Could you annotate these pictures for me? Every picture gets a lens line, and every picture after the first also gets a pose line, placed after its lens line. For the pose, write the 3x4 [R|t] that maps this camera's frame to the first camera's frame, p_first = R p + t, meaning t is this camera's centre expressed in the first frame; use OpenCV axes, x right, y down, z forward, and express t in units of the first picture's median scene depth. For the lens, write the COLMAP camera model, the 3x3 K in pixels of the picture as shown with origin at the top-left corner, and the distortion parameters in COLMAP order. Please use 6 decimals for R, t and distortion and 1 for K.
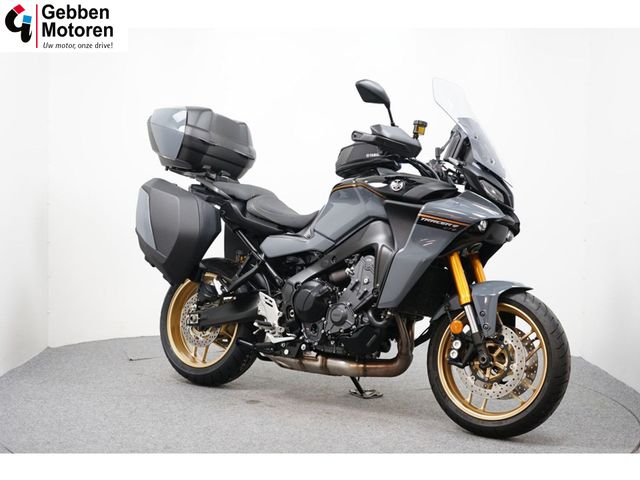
lens RADIAL K [[932.0, 0, 318.6], [0, 932.0, 243.0], [0, 0, 1]] dist [0.159313, 0.000000]
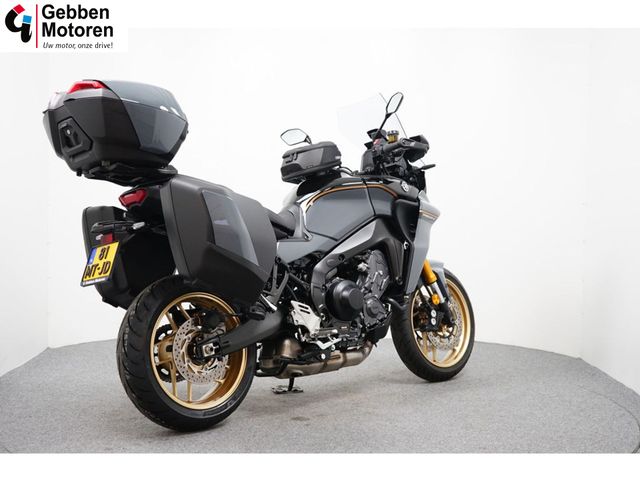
lens RADIAL K [[932.0, 0, 320.0], [0, 932.0, 240.7], [0, 0, 1]] dist [0.159313, 0.000000]
pose [[0.198027, -0.067946, 0.977839, -0.997878], [0.044519, 0.997189, 0.060275, -0.064653], [-0.979185, 0.031596, 0.200495, 0.812356]]
